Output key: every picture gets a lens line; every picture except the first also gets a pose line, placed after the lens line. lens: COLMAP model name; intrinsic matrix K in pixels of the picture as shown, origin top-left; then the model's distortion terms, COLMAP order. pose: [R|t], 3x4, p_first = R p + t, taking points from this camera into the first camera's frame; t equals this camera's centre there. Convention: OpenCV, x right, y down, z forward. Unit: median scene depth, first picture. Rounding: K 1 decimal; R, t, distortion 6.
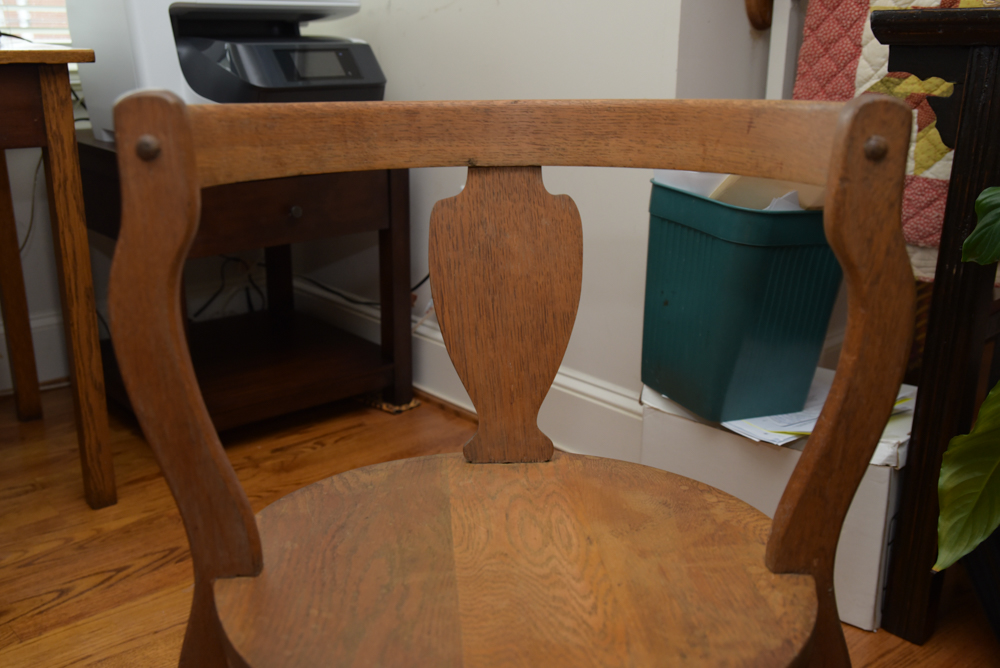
lens RADIAL K [[1012.1, 0, 500.0], [0, 1012.1, 334.0], [0, 0, 1]] dist [-0.015452, 0.022721]
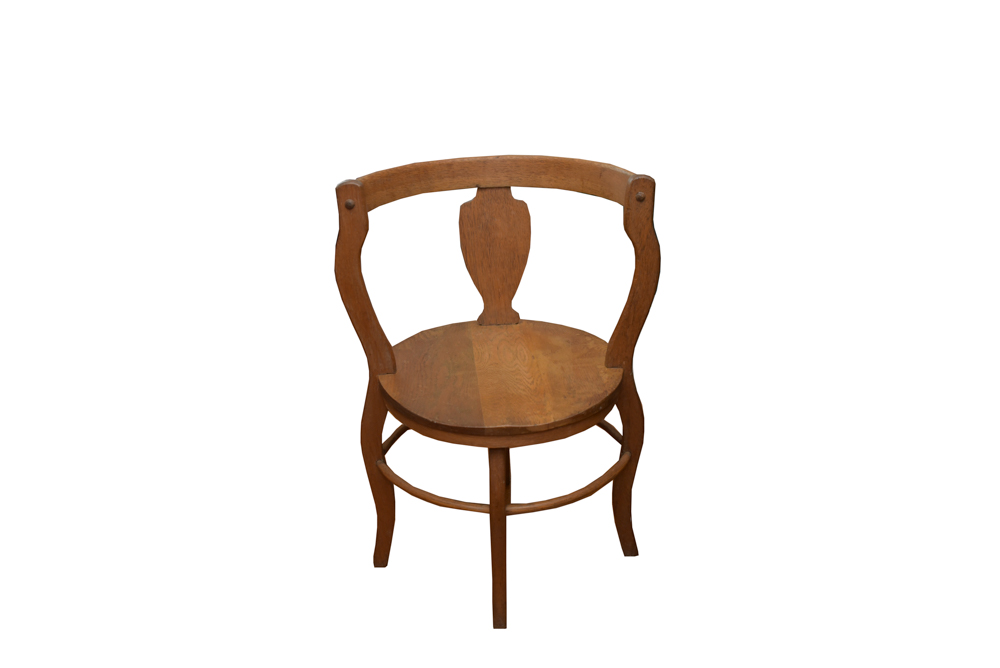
lens RADIAL K [[776.6, 0, 500.0], [0, 776.6, 334.0], [0, 0, 1]] dist [-0.152031, -0.000091]
pose [[0.999726, -0.023114, -0.003800, 0.020057], [0.023417, 0.990054, 0.138728, -0.096791], [0.000556, -0.138779, 0.990323, -0.749119]]
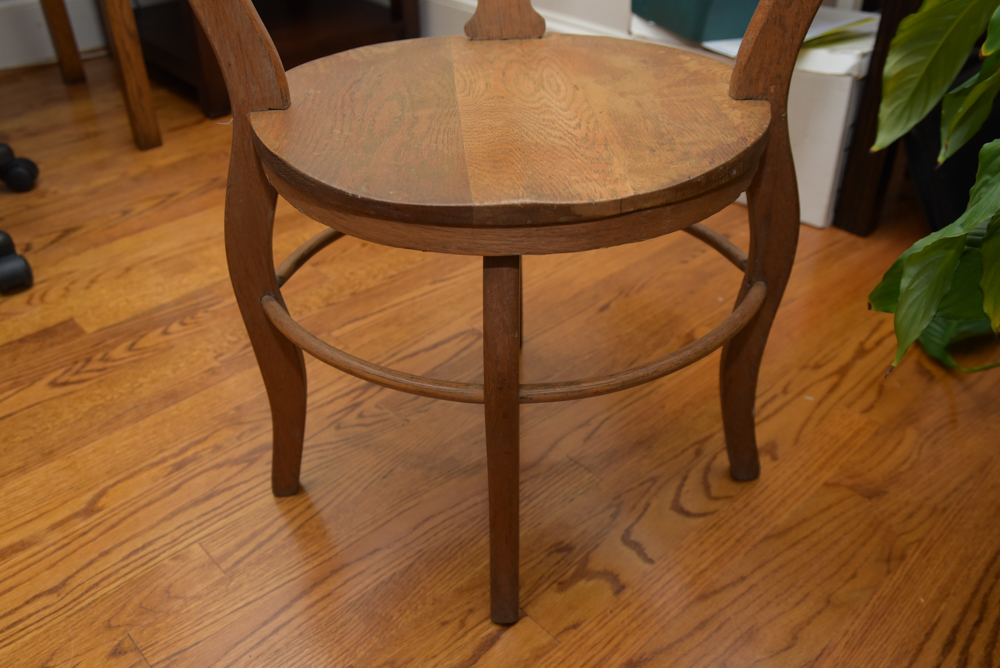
lens RADIAL K [[915.7, 0, 500.0], [0, 915.7, 334.0], [0, 0, 1]] dist [-0.042954, 0.012550]
pose [[0.999802, -0.016811, -0.010688, 0.009222], [0.019245, 0.953676, 0.300220, 0.157498], [0.005145, -0.300366, 0.953810, -0.060640]]
